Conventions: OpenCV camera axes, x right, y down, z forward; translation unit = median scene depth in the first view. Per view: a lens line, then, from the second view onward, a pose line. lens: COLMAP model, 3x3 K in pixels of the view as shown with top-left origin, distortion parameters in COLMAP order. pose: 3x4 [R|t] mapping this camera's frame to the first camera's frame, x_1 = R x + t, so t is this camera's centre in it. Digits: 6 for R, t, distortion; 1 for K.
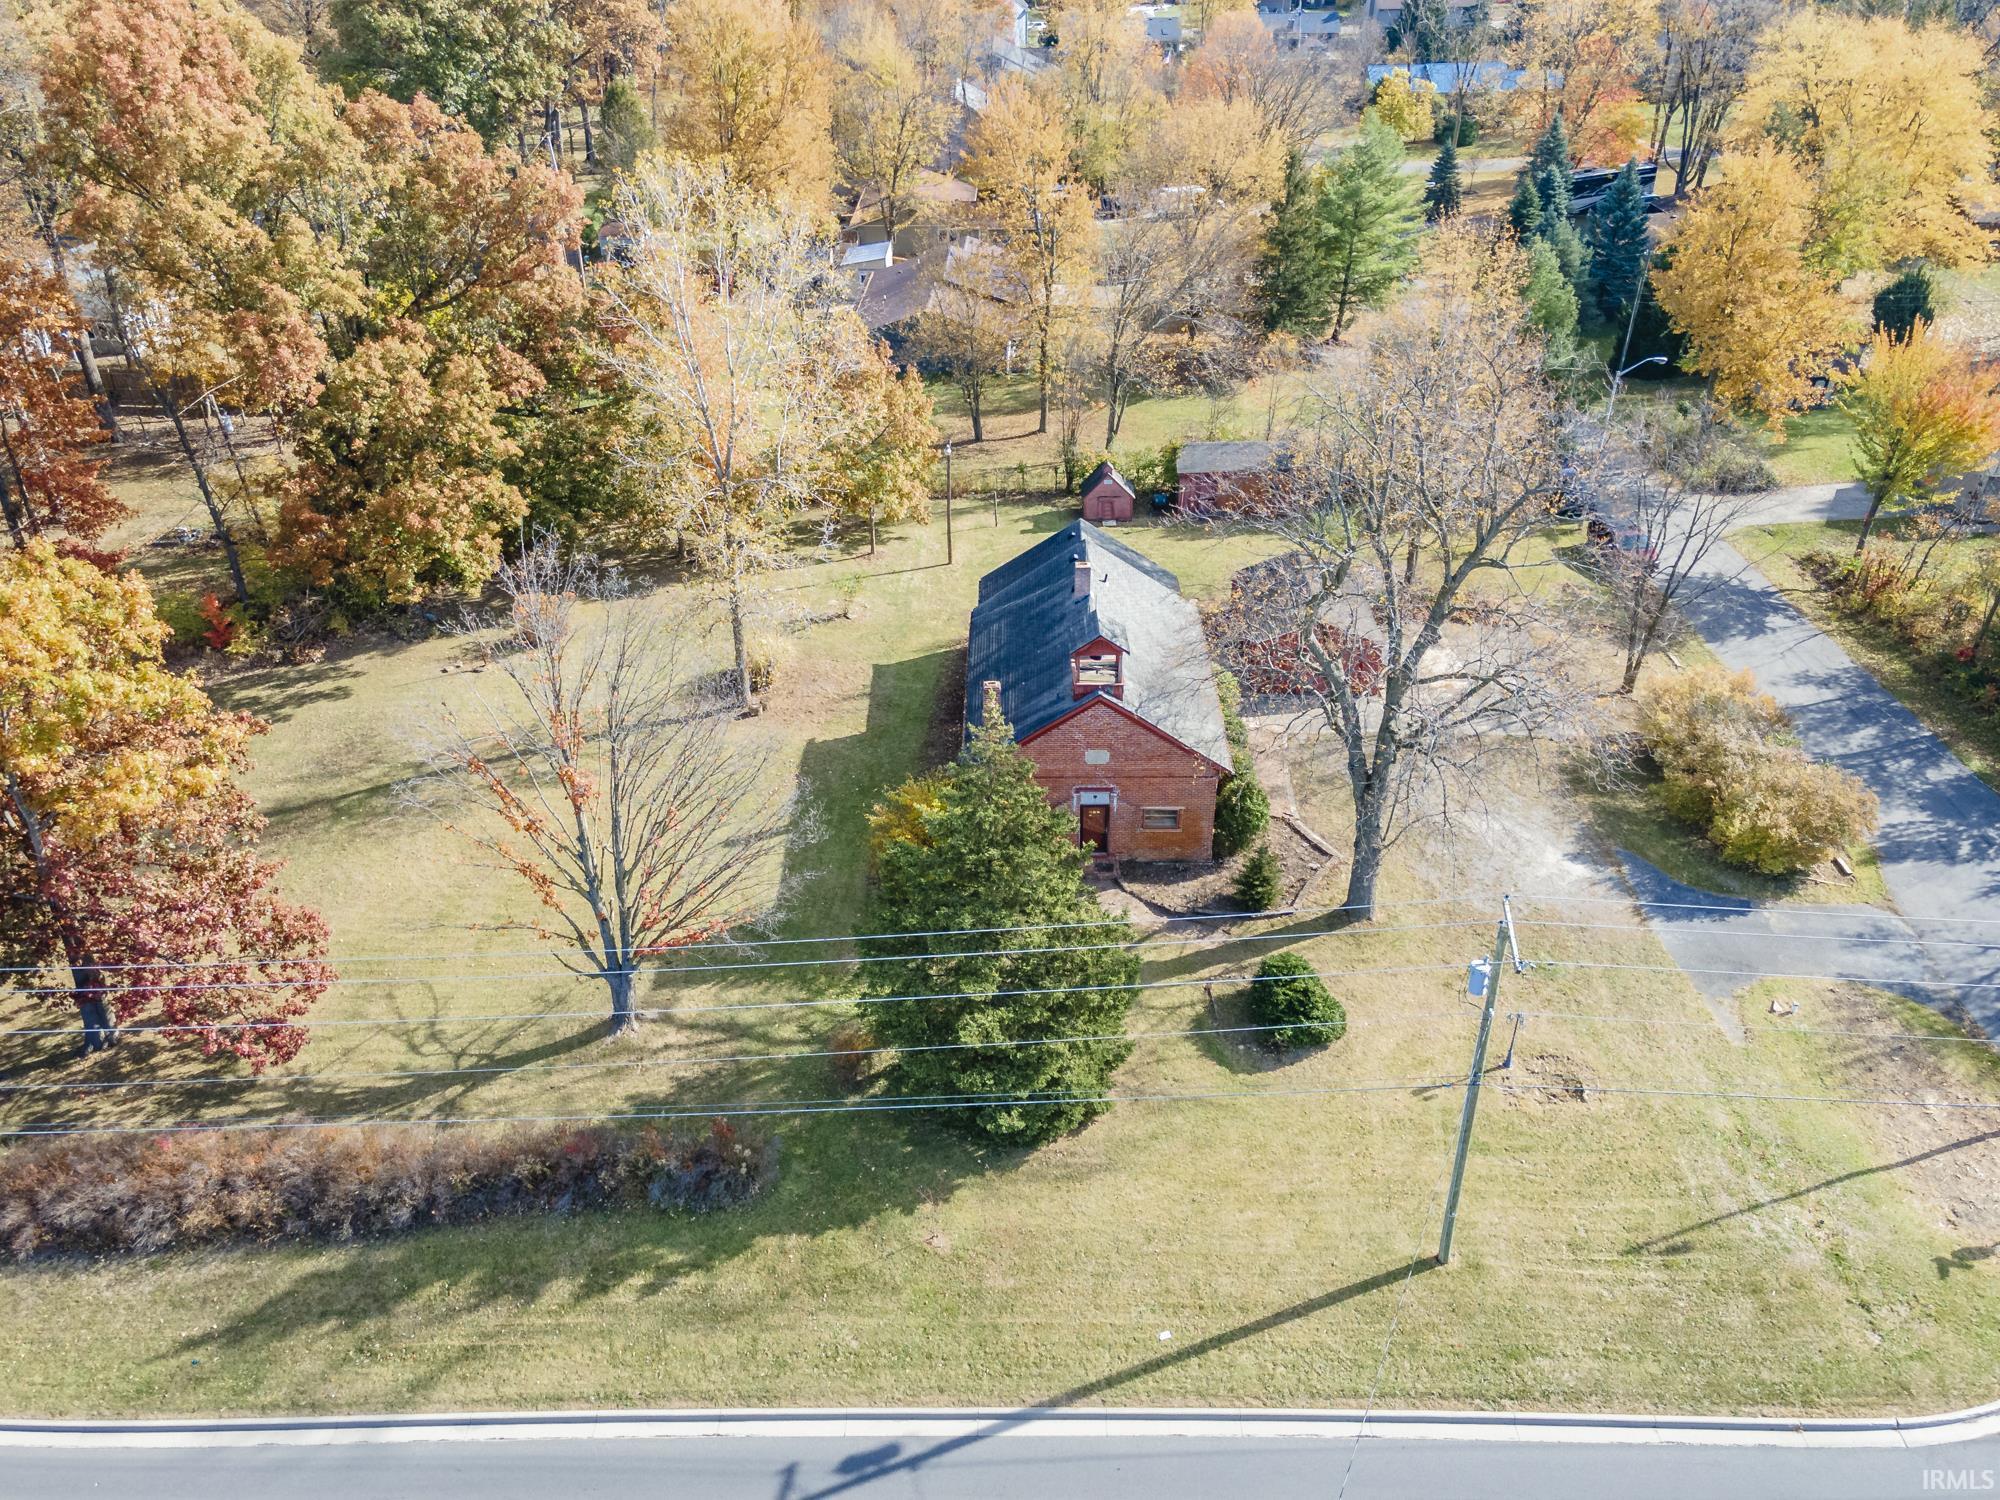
lens RADIAL K [[1466.1, 0, 1000.0], [0, 1466.1, 750.0], [0, 0, 1]] dist [0.051089, -0.007516]
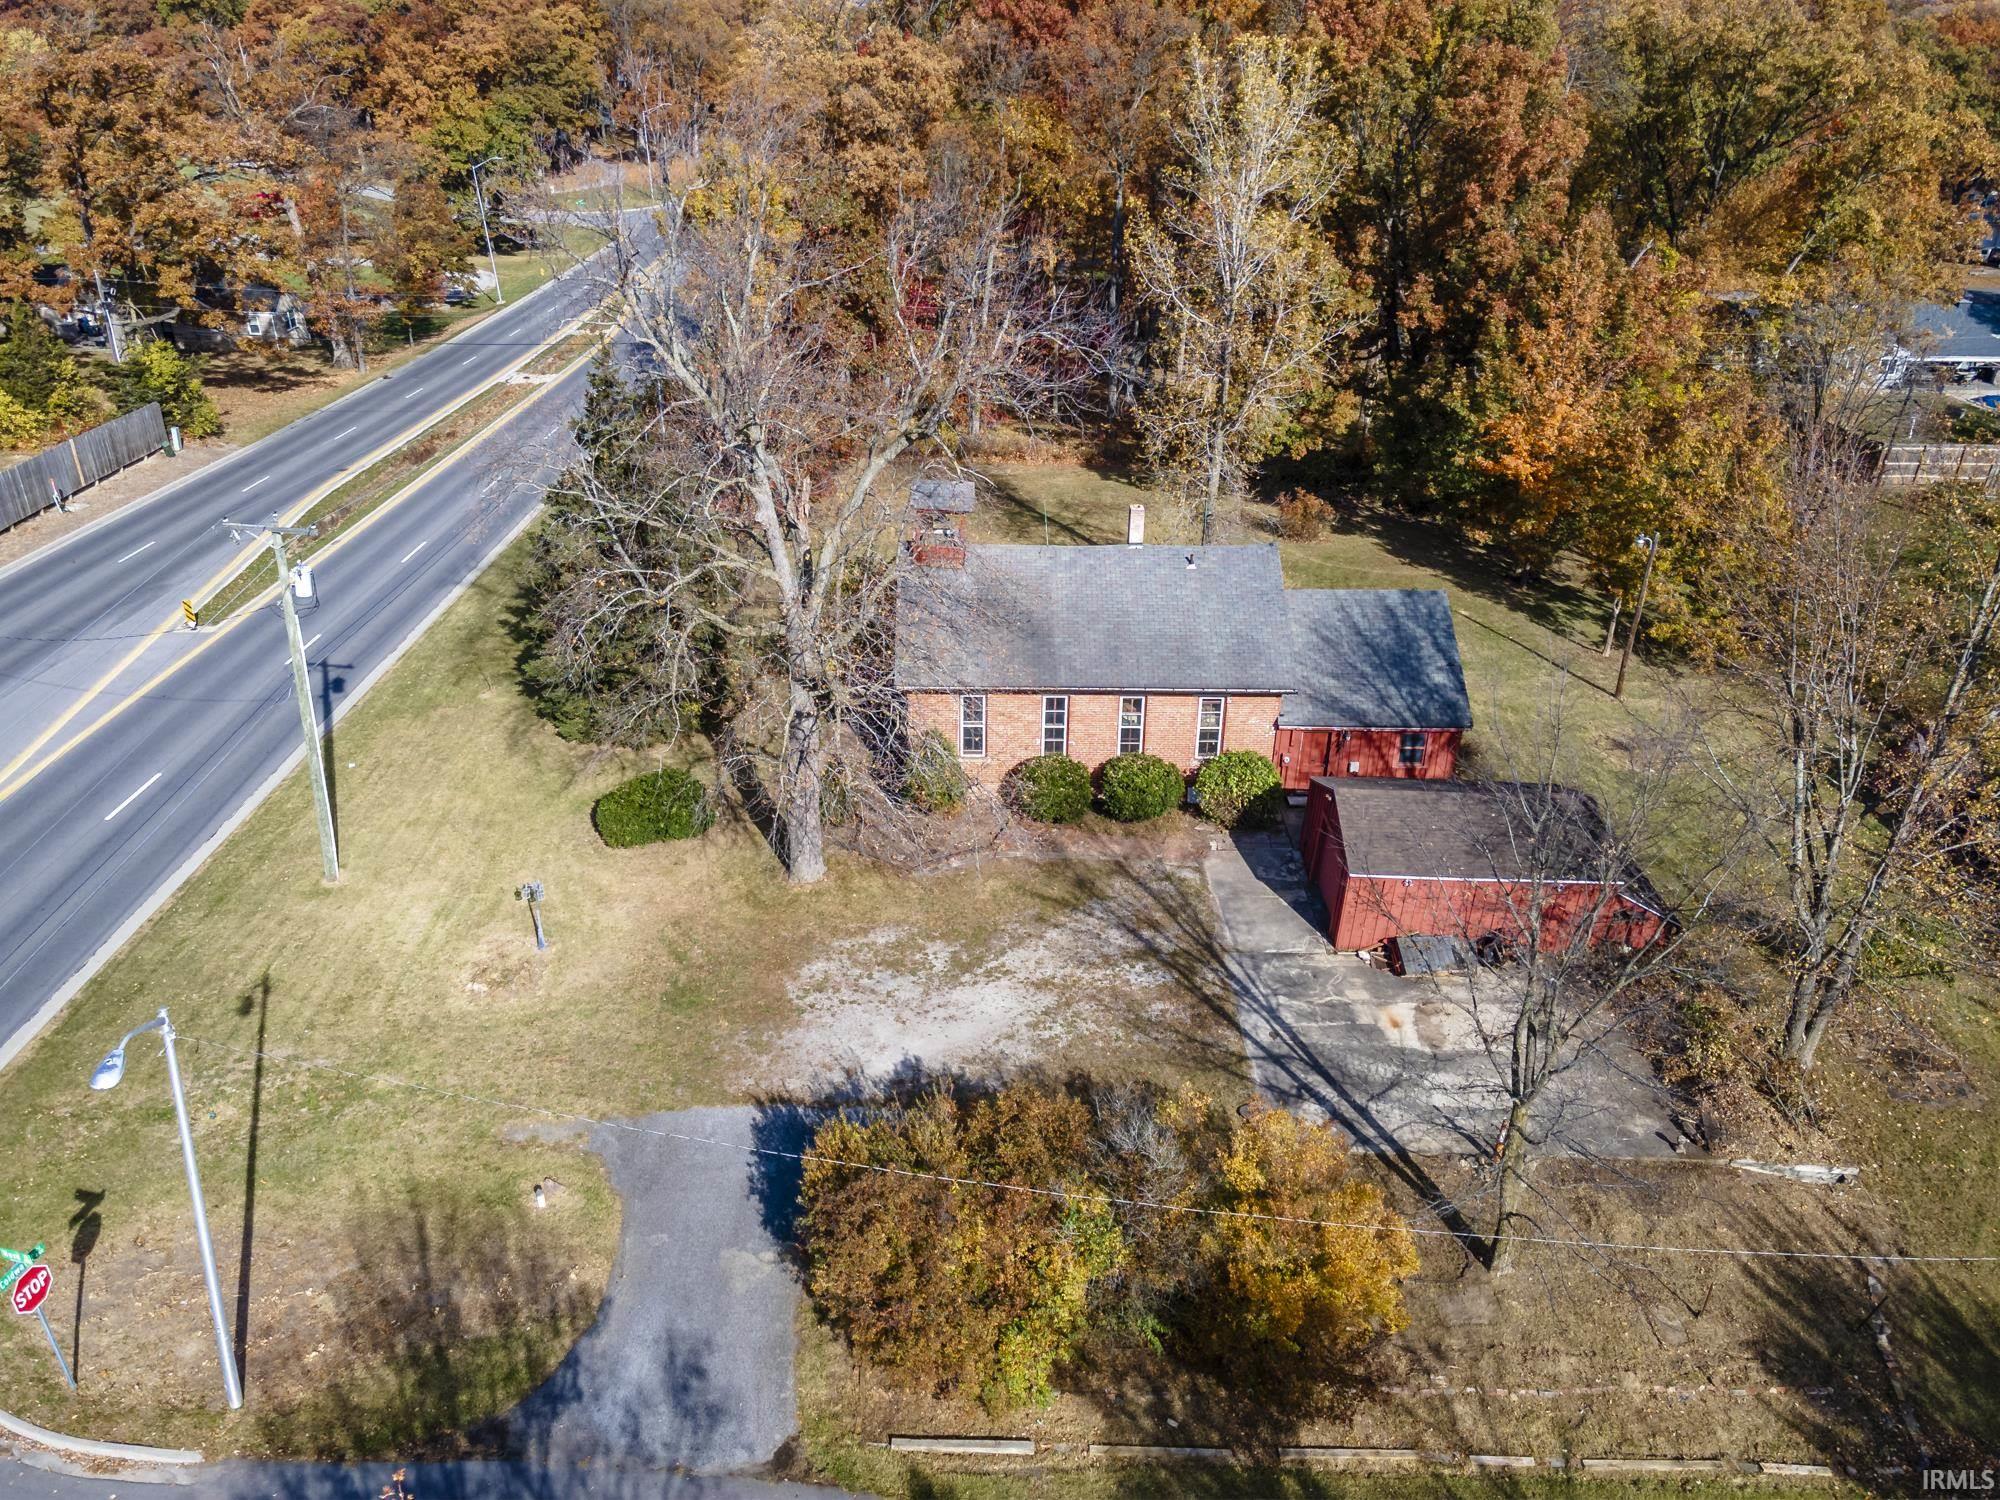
lens RADIAL K [[1466.1, 0, 1000.0], [0, 1466.1, 750.0], [0, 0, 1]] dist [0.051089, -0.007516]
pose [[0.024096, 0.452824, -0.891274, 1.233541], [-0.551739, 0.749483, 0.365869, -0.405187], [0.833669, 0.482935, 0.267900, 1.055198]]
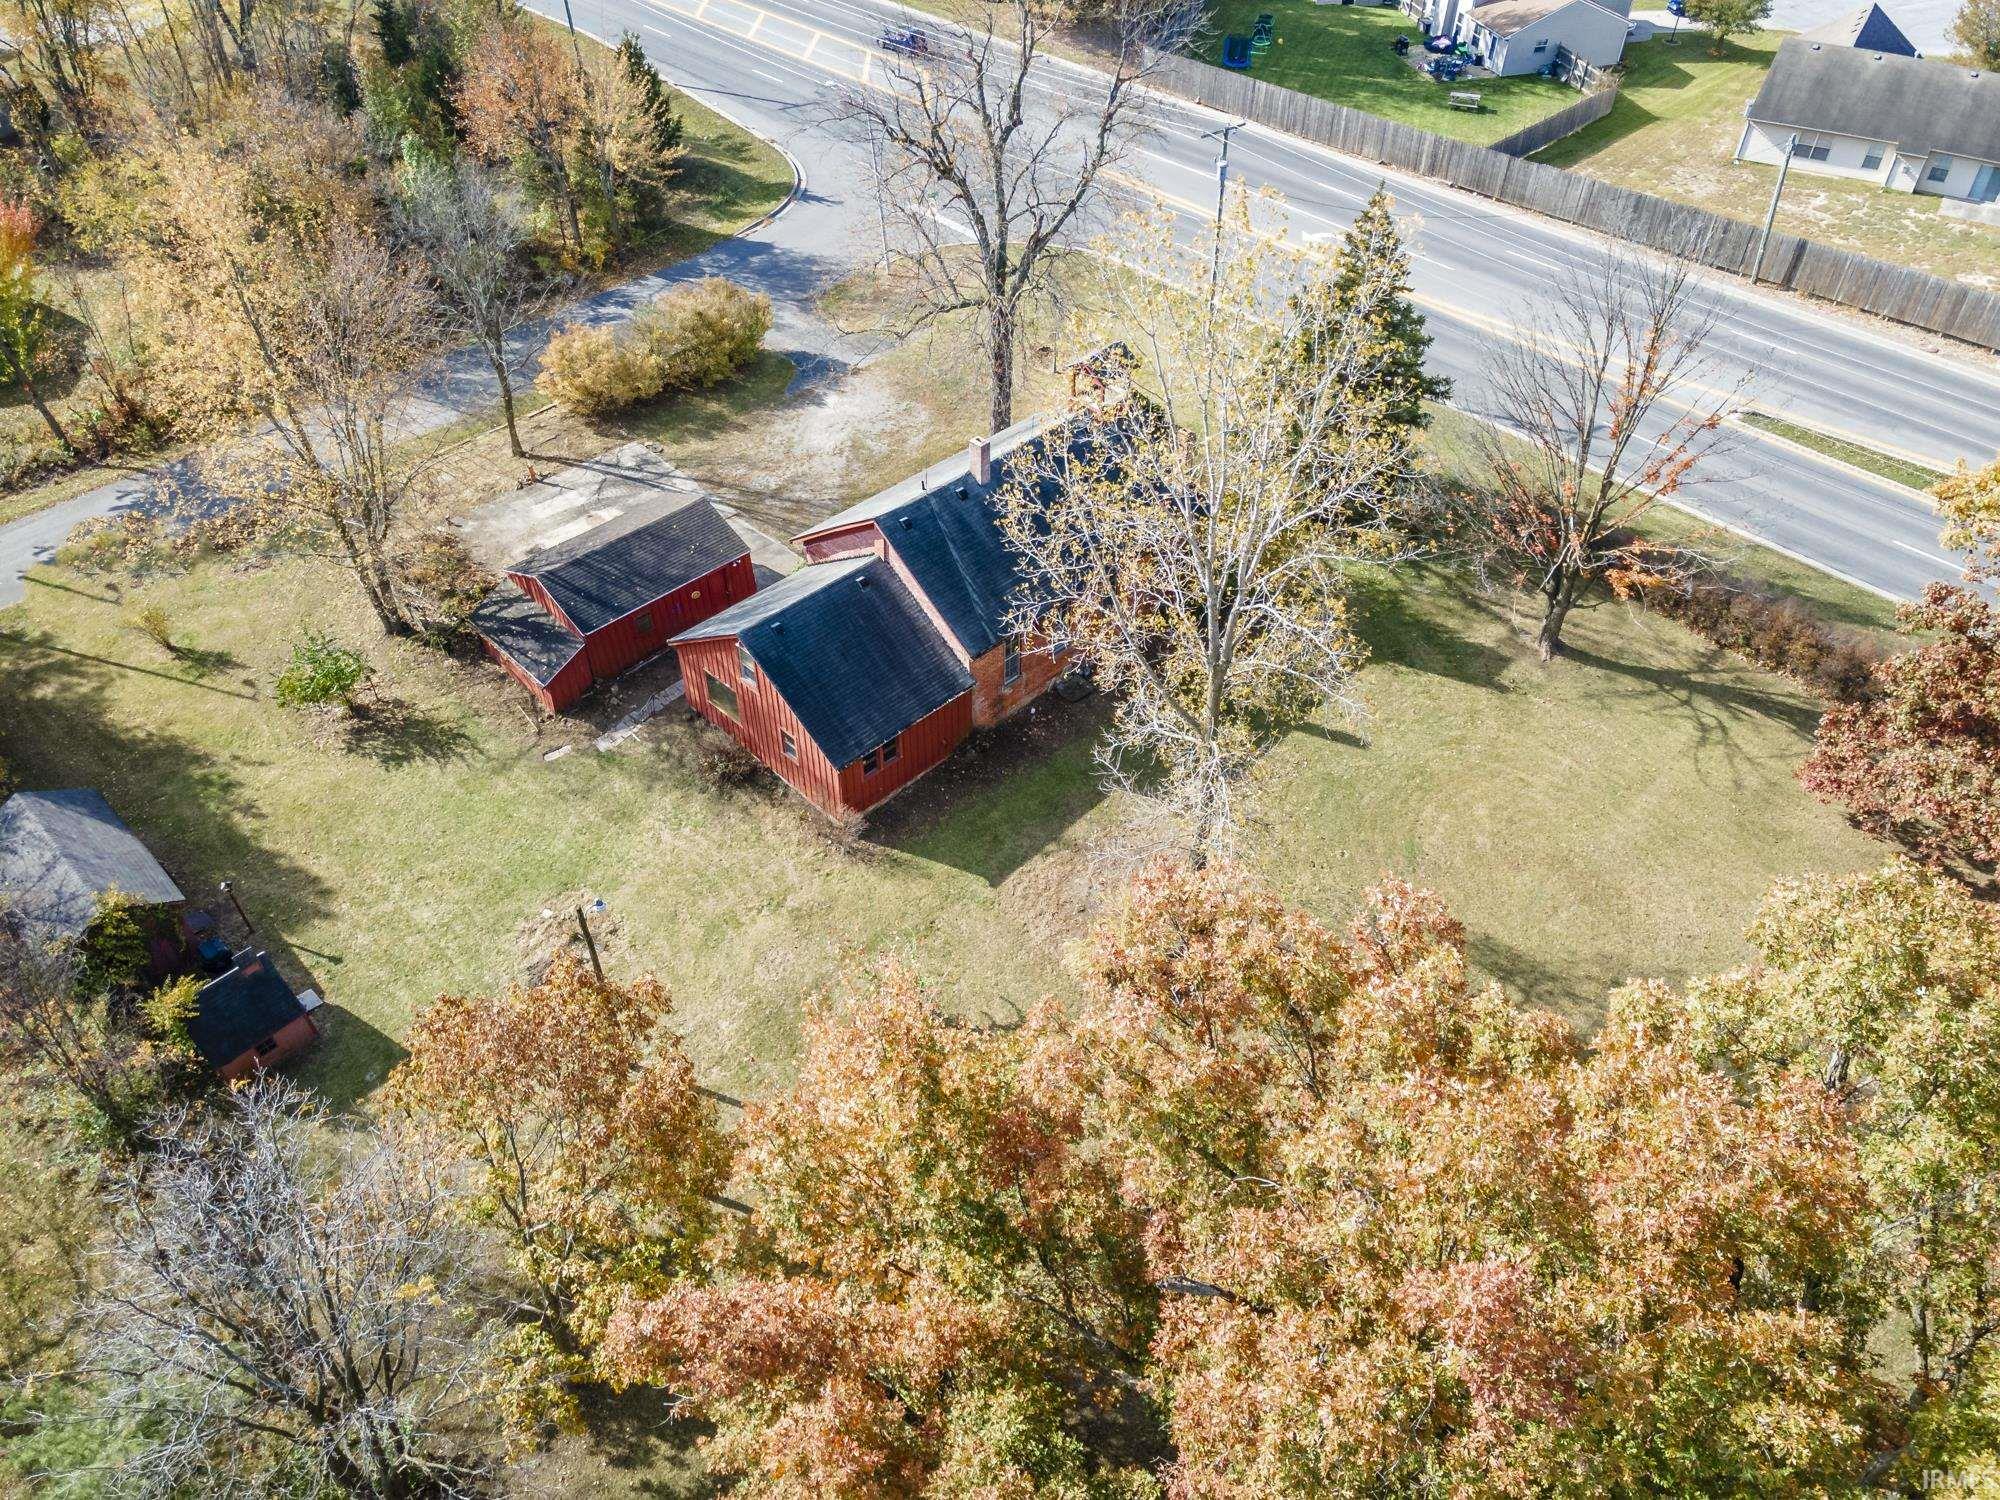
lens RADIAL K [[1466.1, 0, 1000.0], [0, 1466.1, 750.0], [0, 0, 1]] dist [0.051089, -0.007516]
pose [[-0.702039, -0.483674, 0.522685, -0.722357], [0.386673, 0.357449, 0.850126, -1.139386], [-0.598017, 0.798930, -0.063919, 1.651317]]
